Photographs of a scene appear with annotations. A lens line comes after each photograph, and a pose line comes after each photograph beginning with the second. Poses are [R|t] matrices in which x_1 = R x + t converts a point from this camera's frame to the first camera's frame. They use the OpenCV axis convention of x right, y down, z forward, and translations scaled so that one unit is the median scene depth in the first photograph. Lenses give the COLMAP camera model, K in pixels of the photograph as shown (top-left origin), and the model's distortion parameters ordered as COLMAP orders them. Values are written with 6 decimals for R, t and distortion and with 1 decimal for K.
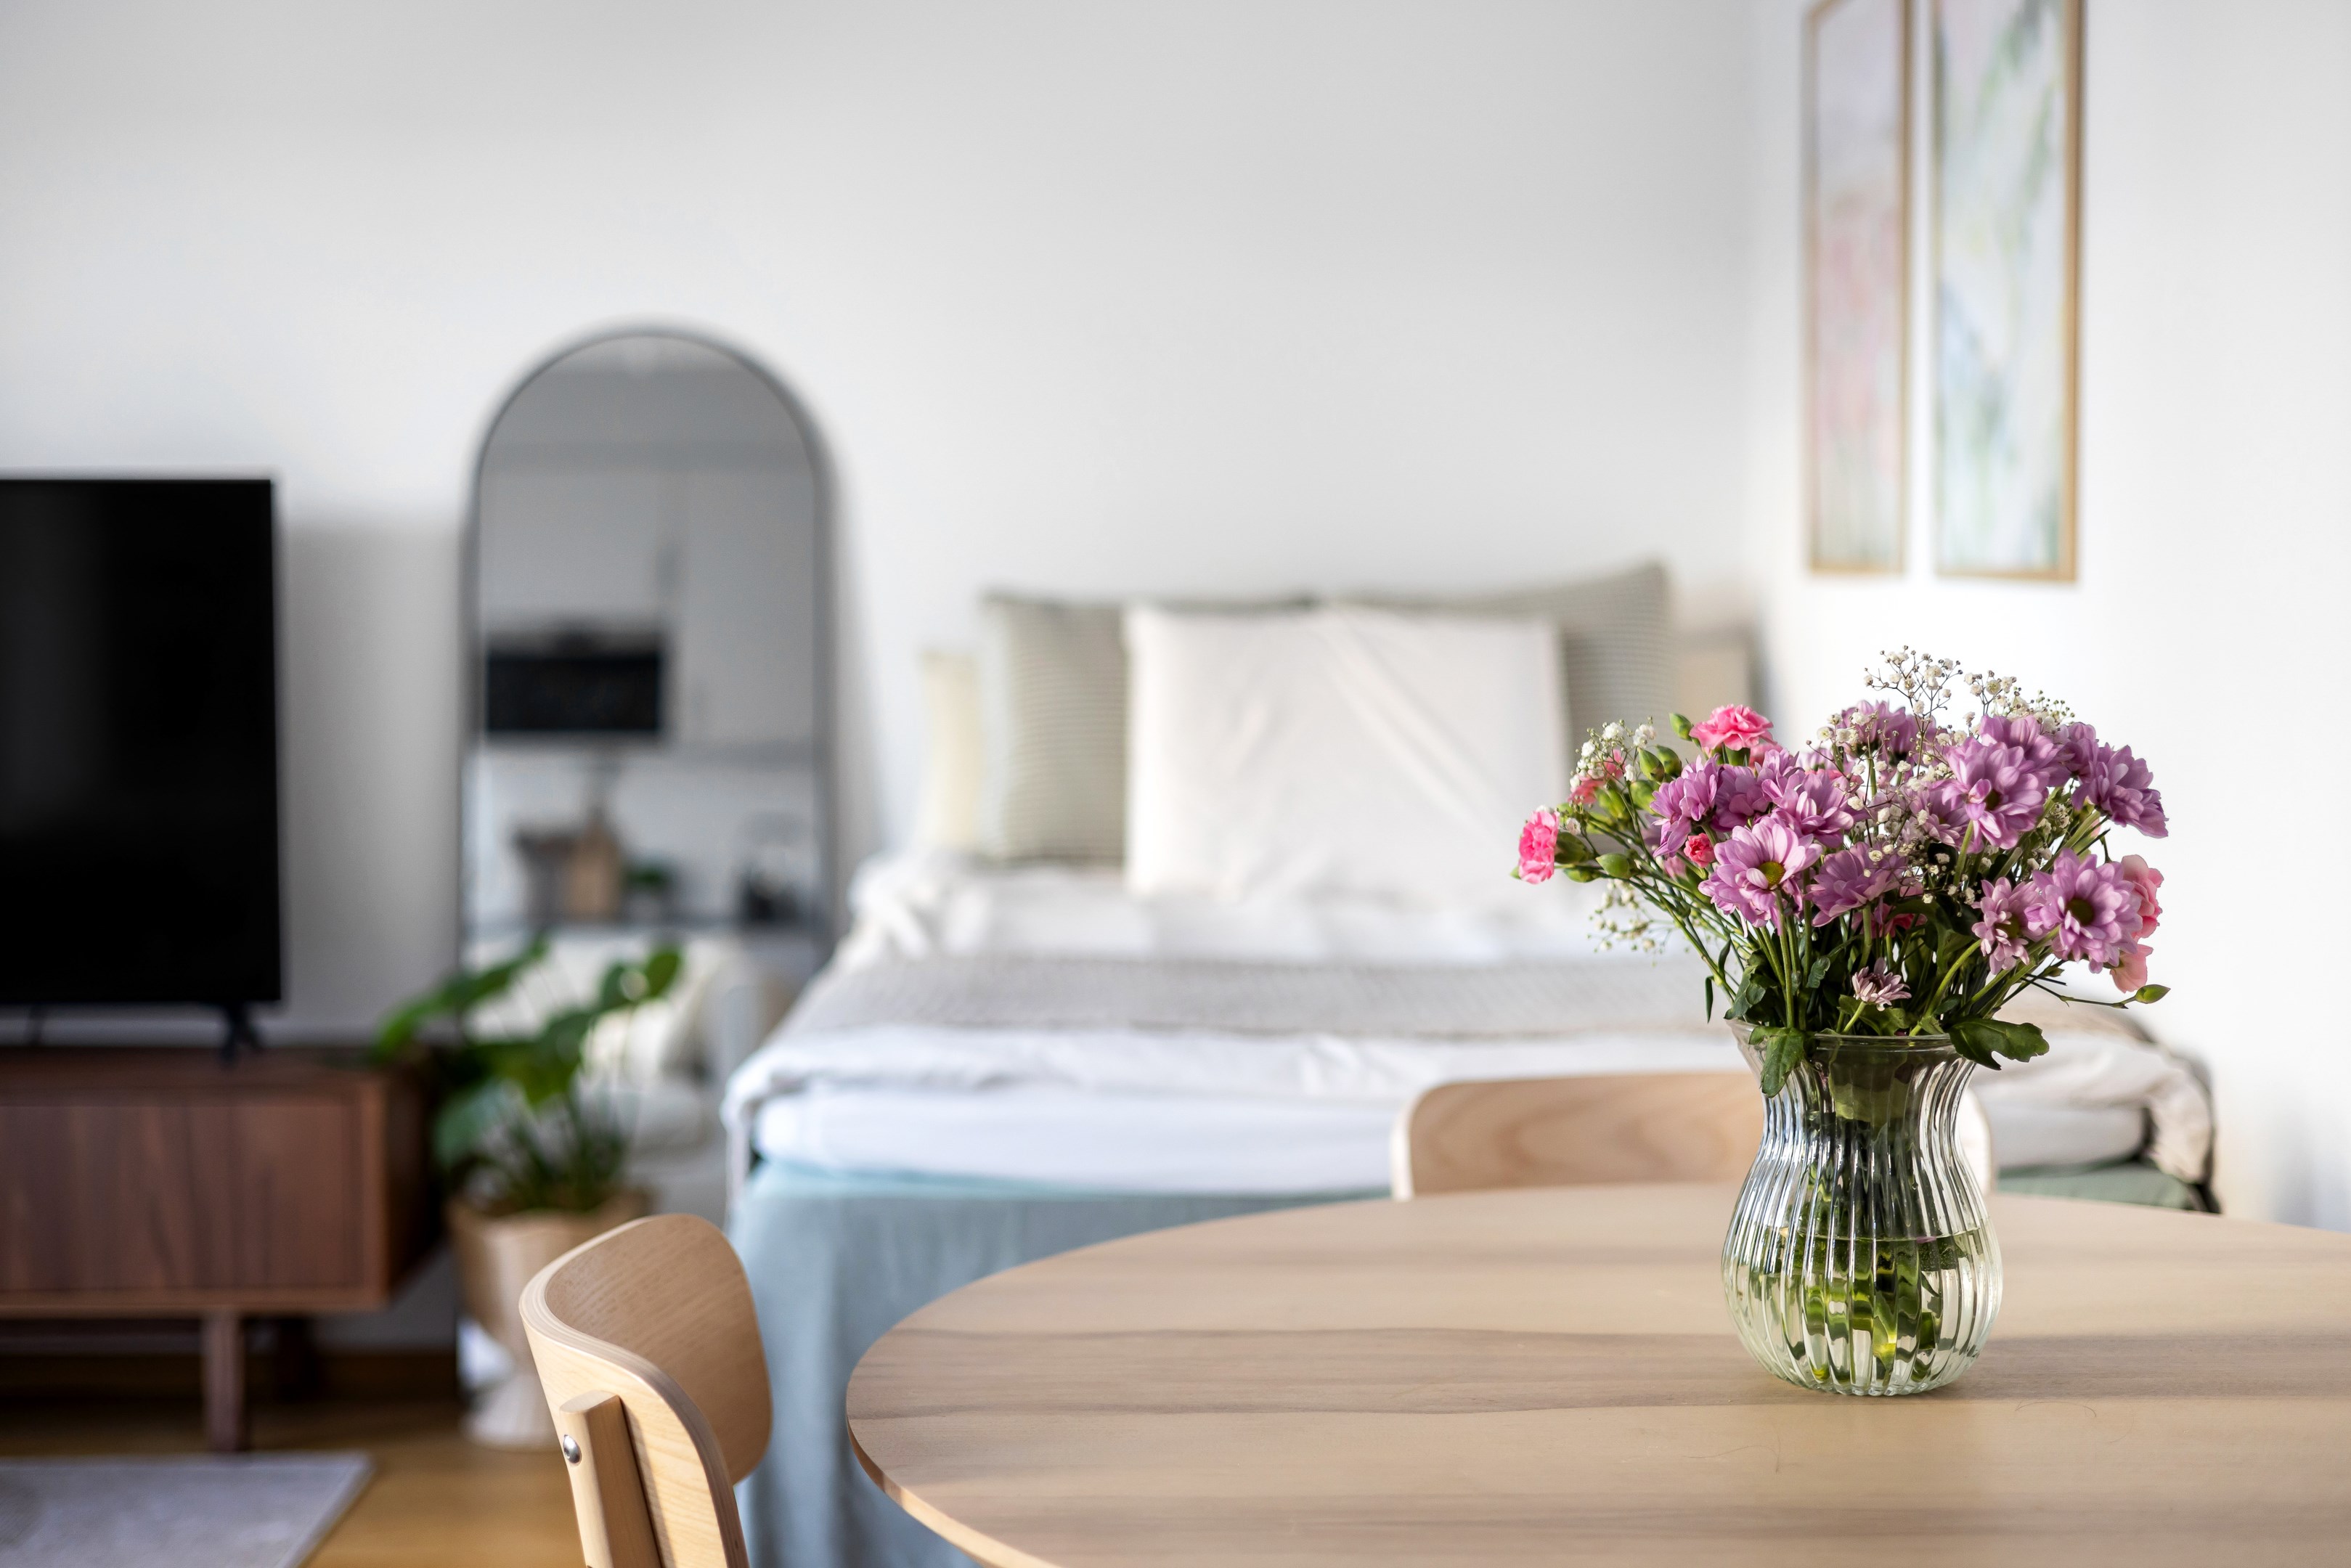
lens RADIAL K [[3394.7, 0, 1175.5], [0, 3394.7, 784.0], [0, 0, 1]] dist [0.091758, -0.005148]
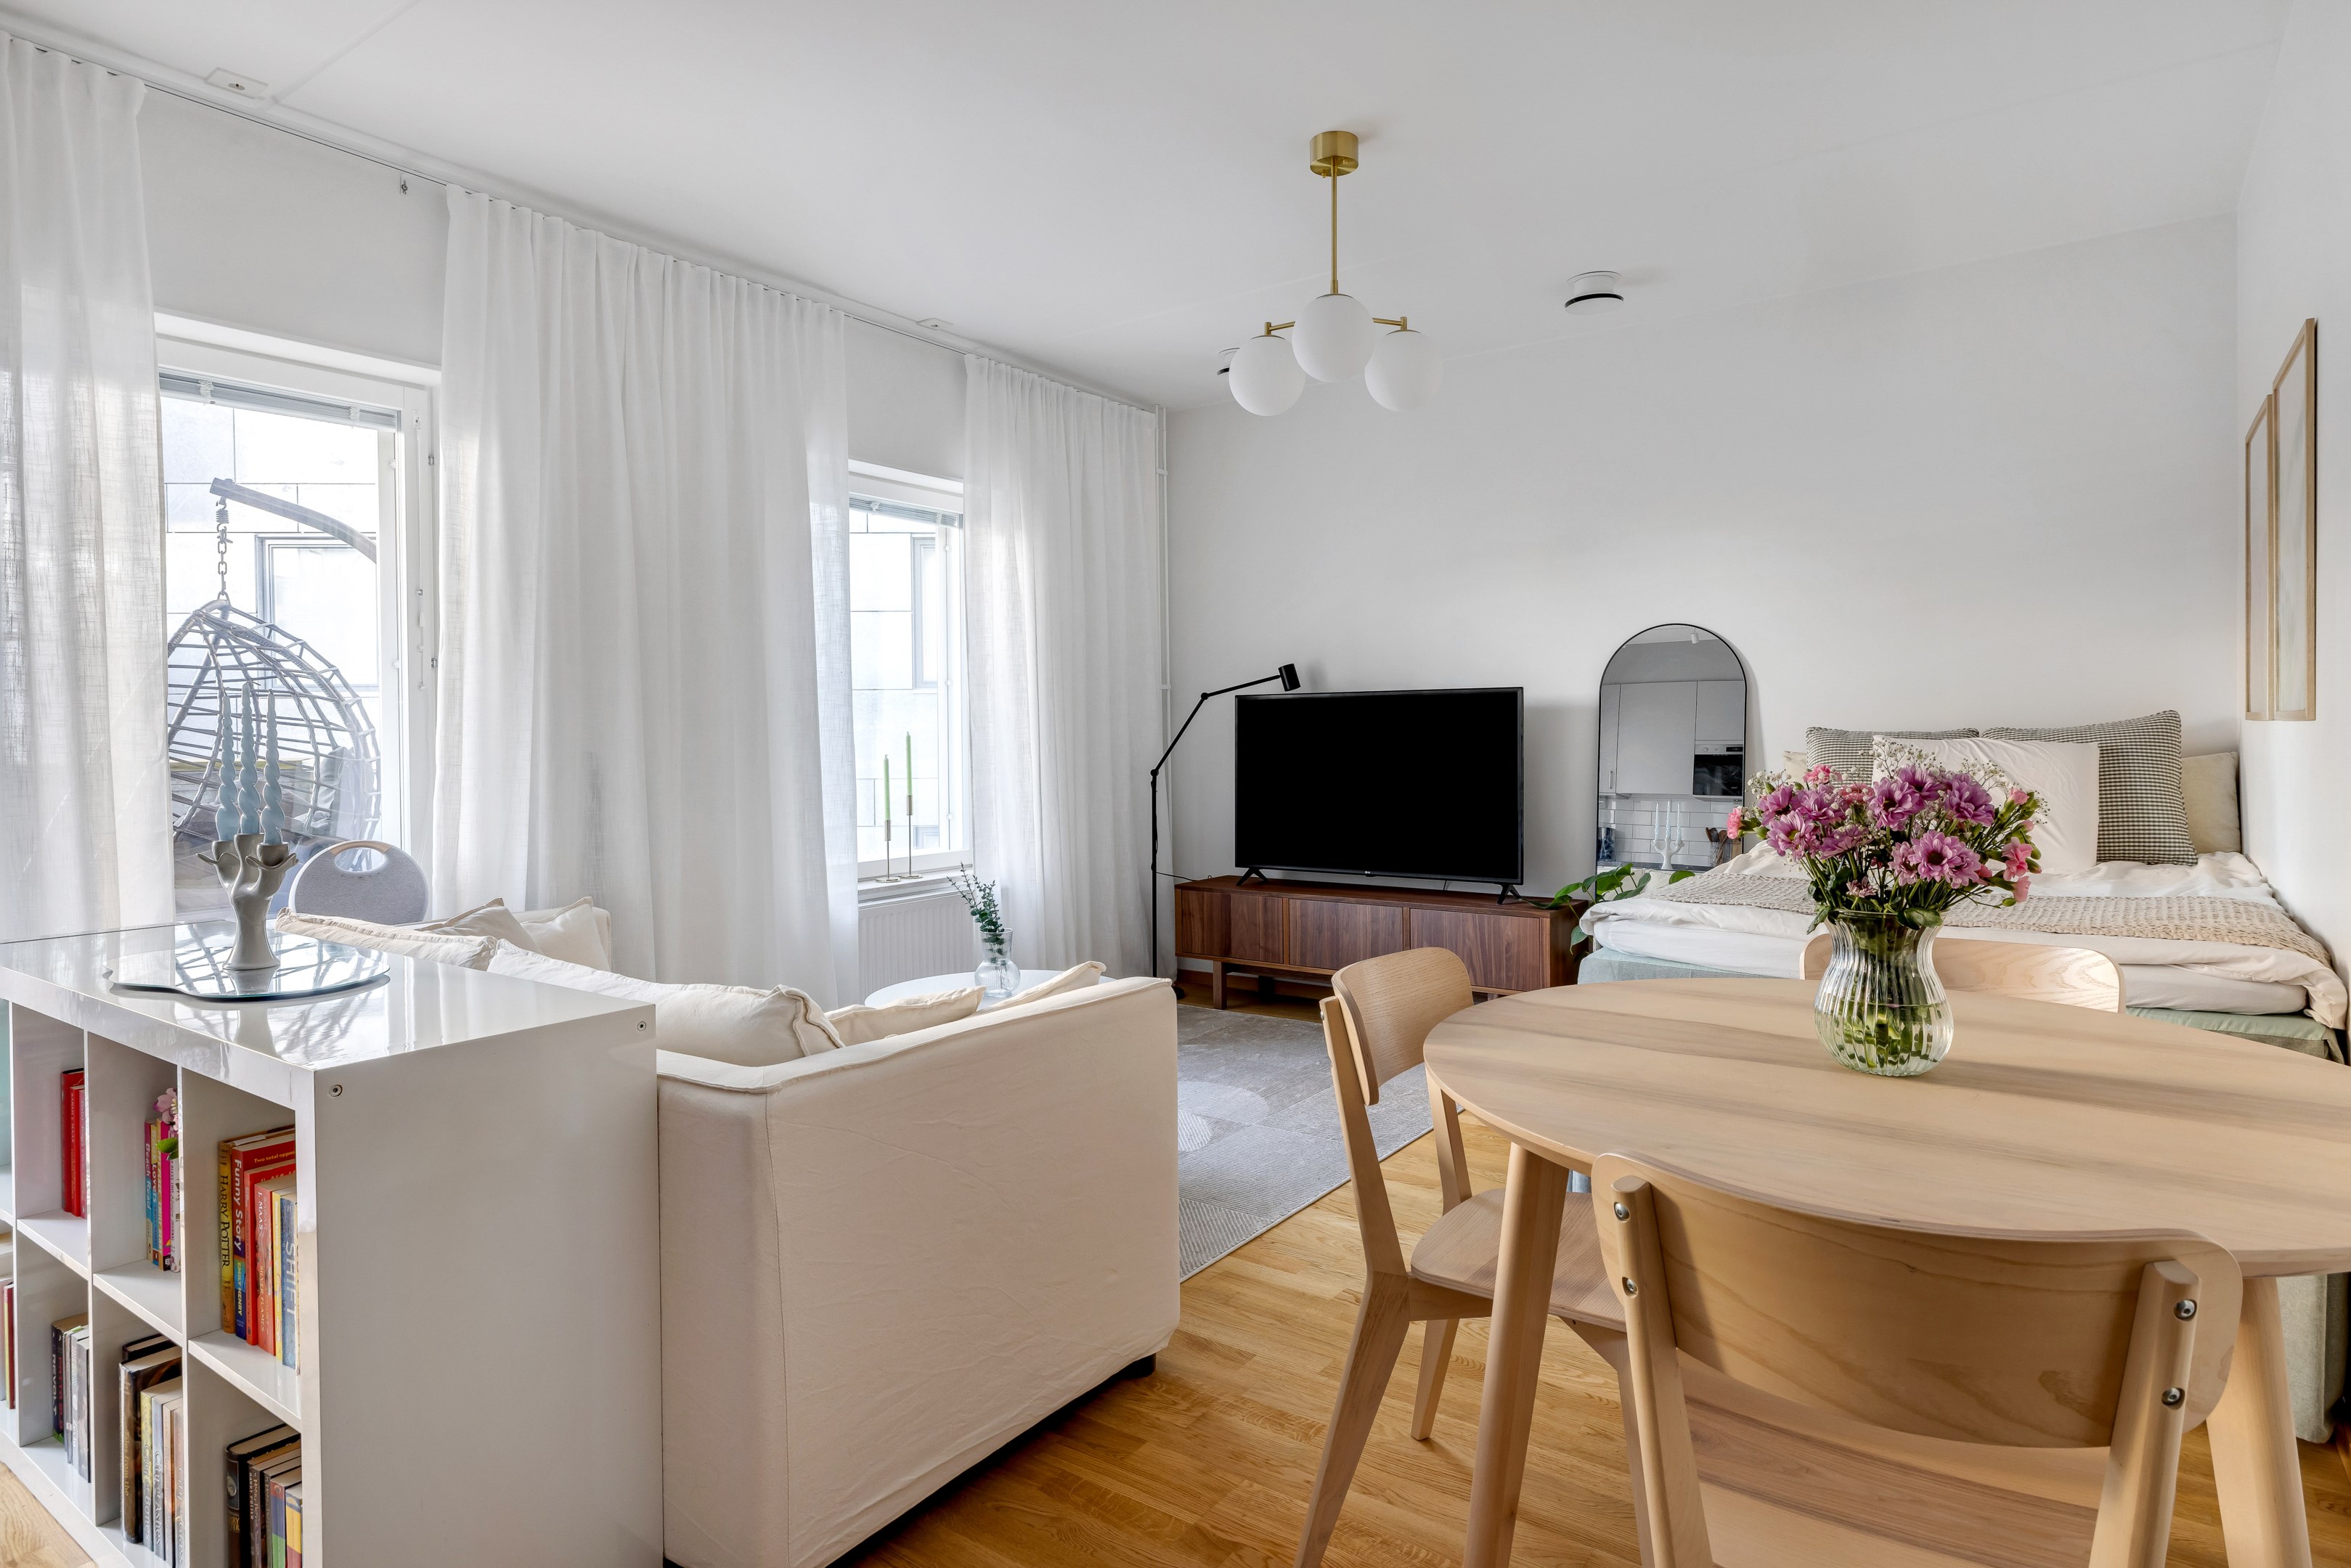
lens RADIAL K [[1300.3, 0, 1175.6], [0, 1300.3, 740.0], [0, 0, 1]] dist [0.000095, 0.000076]
pose [[0.790502, 0.001972, -0.612456, 0.229613], [-0.035520, 0.998459, -0.042630, 0.008559], [0.611429, 0.055454, 0.789354, 0.022599]]
